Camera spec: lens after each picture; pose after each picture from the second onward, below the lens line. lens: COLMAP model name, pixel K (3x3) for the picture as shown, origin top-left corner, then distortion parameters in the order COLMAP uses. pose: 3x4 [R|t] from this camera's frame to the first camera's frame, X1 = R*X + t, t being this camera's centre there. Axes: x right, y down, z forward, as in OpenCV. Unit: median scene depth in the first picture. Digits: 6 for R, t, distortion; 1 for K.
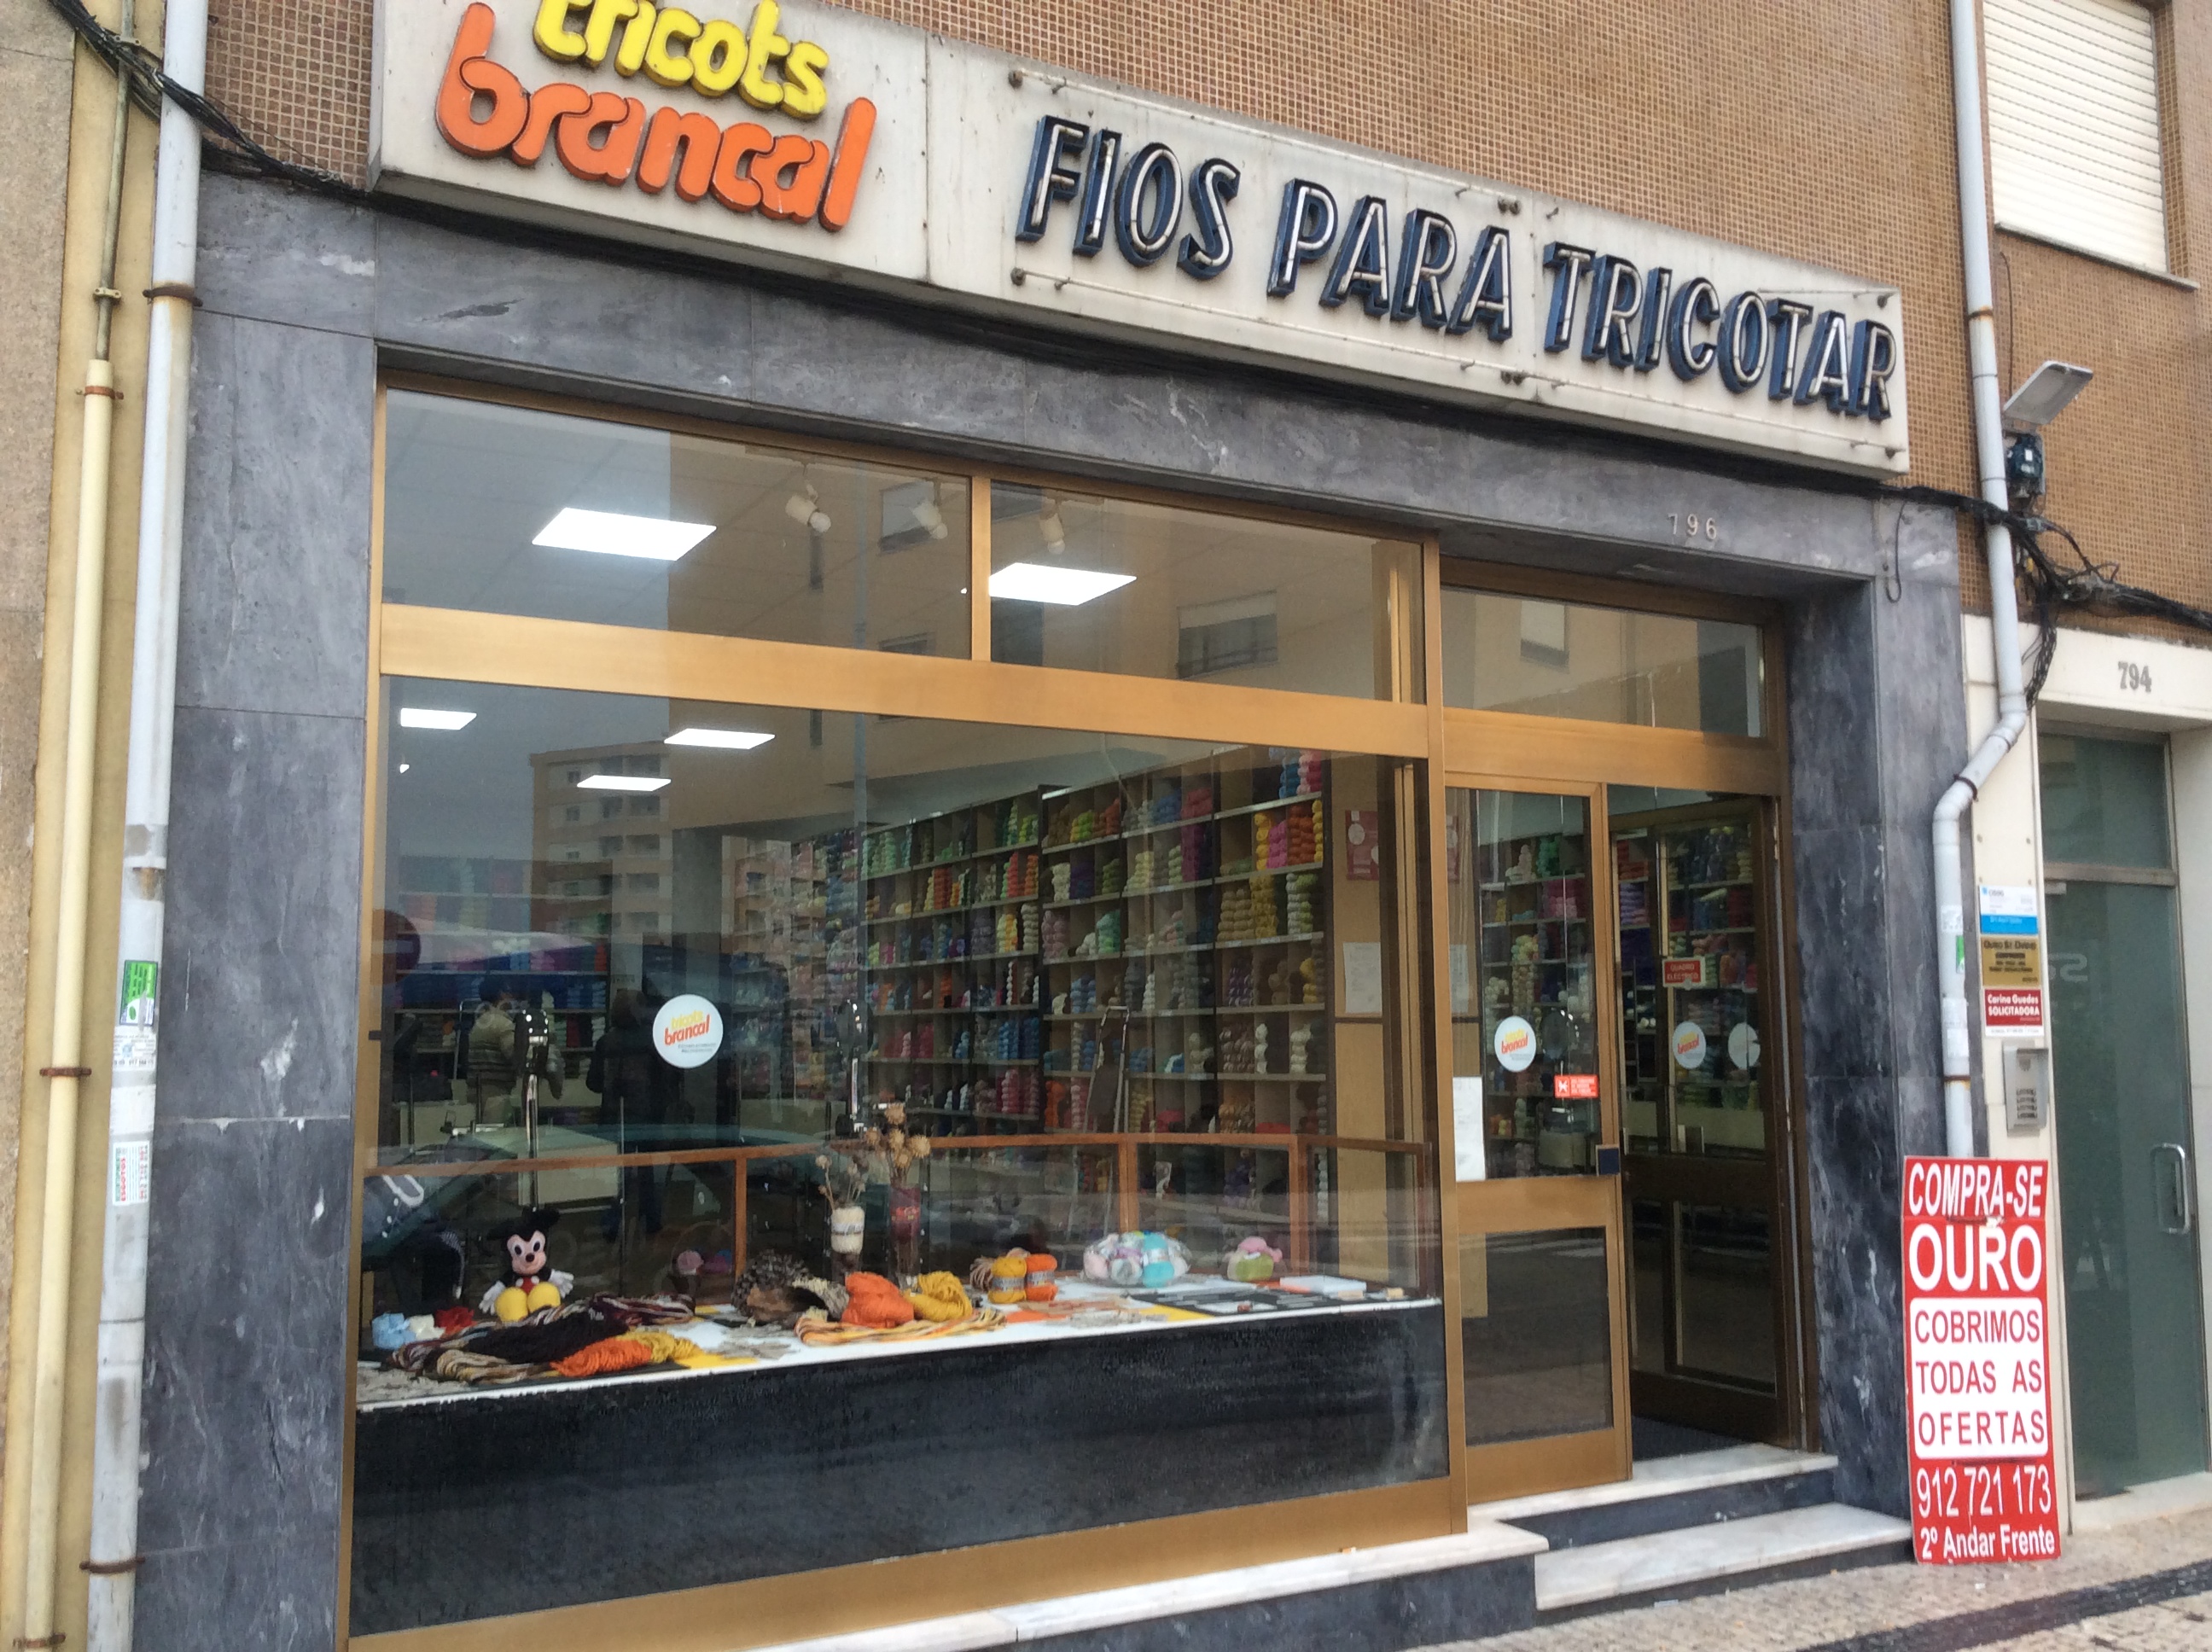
lens RADIAL K [[1986.8, 0, 1011.4], [0, 1986.8, 747.2], [0, 0, 1]] dist [0.043771, -0.072213]
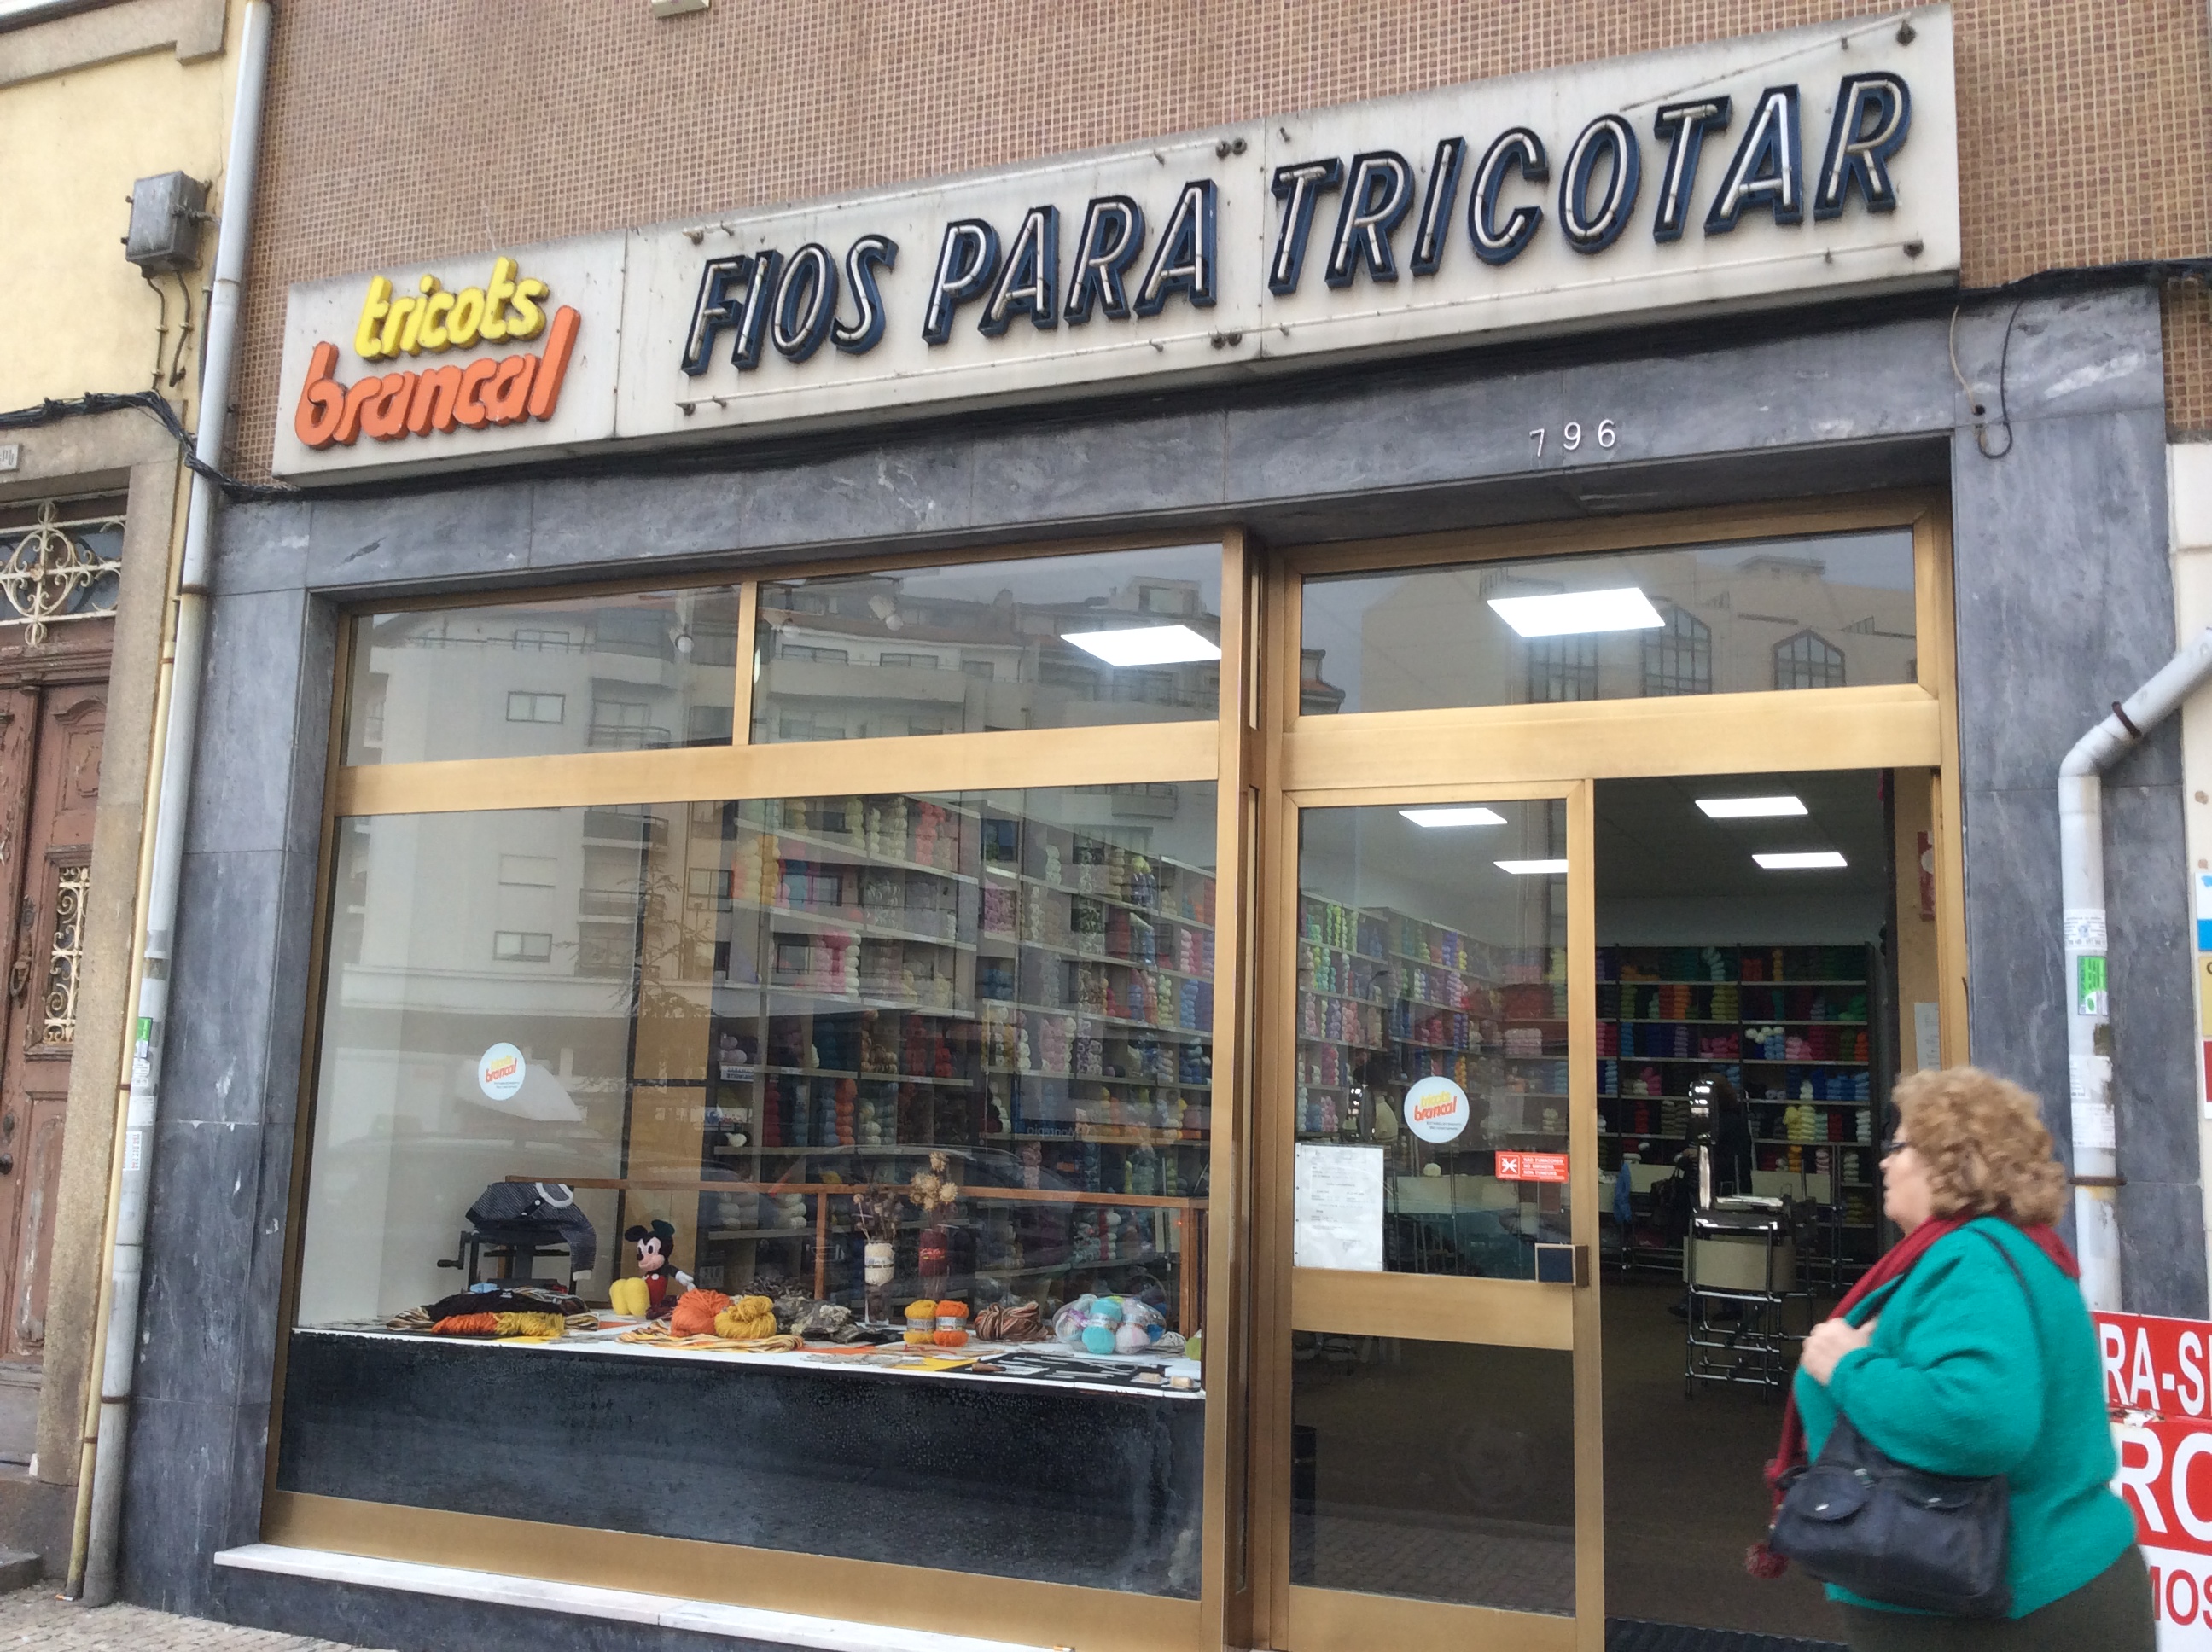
lens RADIAL K [[1986.8, 0, 1135.3], [0, 1986.8, 762.2], [0, 0, 1]] dist [0.043771, -0.072213]
pose [[0.626999, -0.117174, -0.770157, 0.807732], [0.081573, 0.993064, -0.084678, 0.064699], [0.774737, -0.009732, 0.632208, 0.379747]]
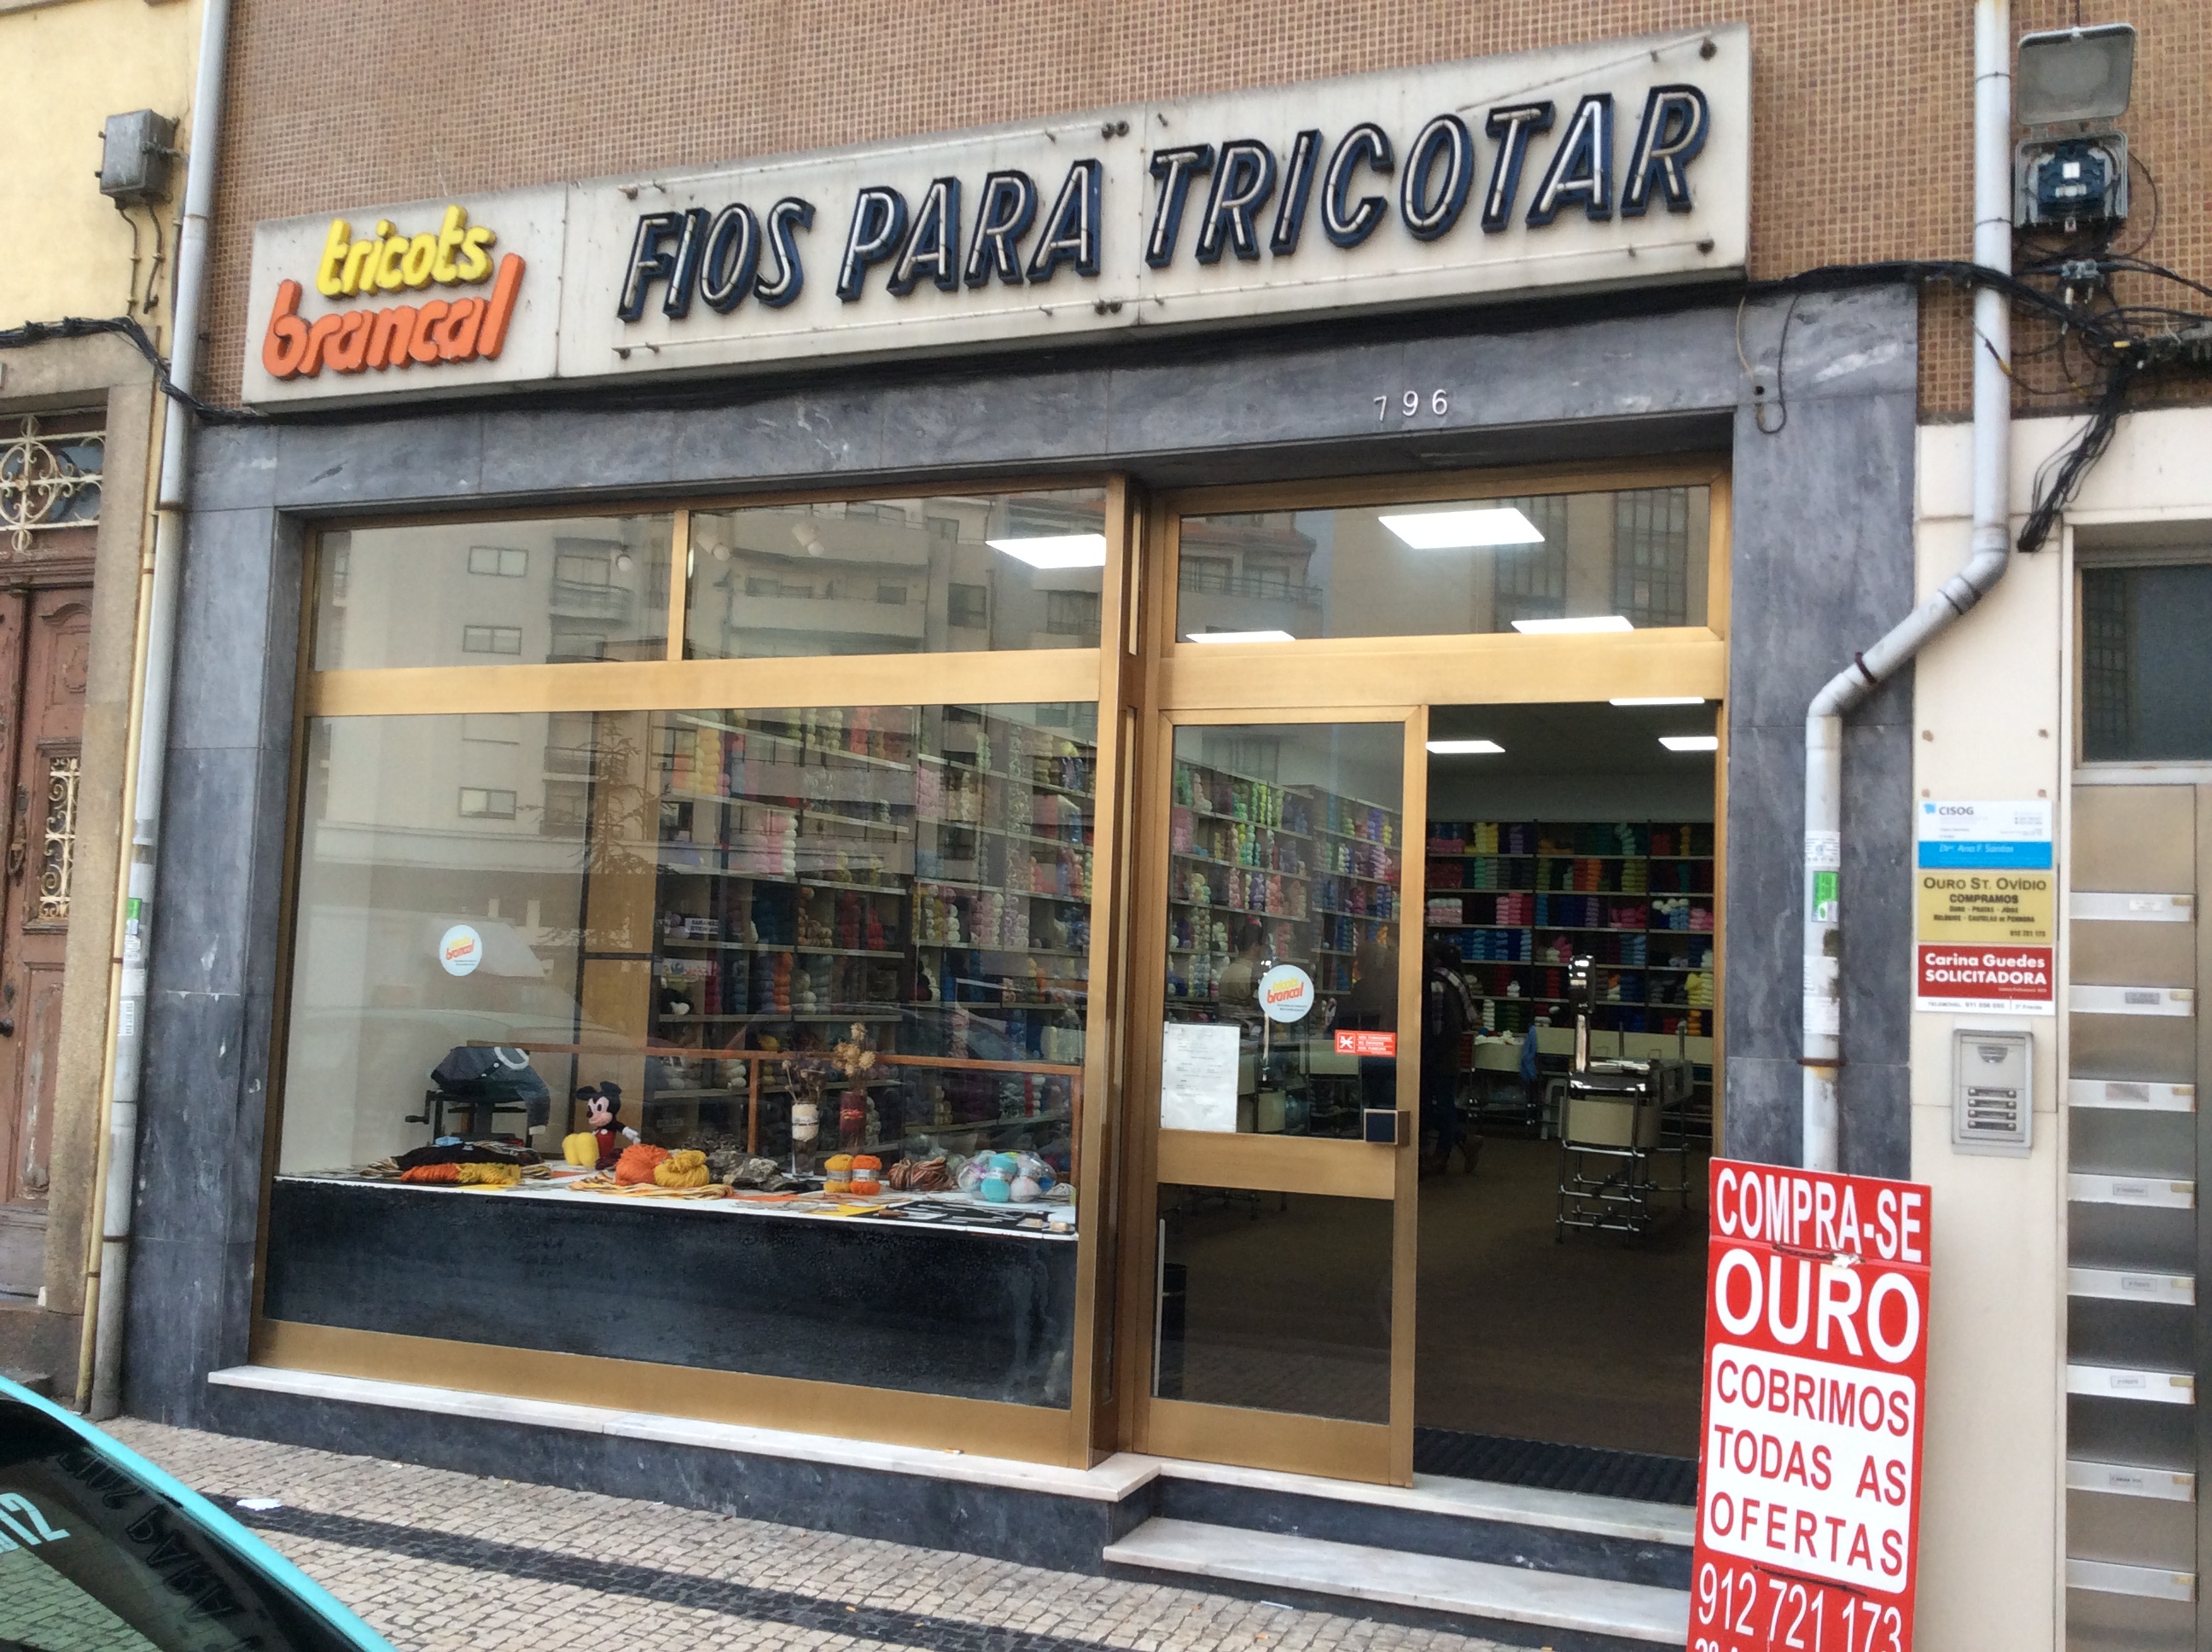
lens RADIAL K [[1986.8, 0, 1134.4], [0, 1986.8, 743.2], [0, 0, 1]] dist [0.043771, -0.072213]
pose [[0.639910, -0.063584, -0.765815, 0.911522], [0.073704, 0.997055, -0.021197, 0.045389], [0.764907, -0.042880, 0.642712, 0.344275]]
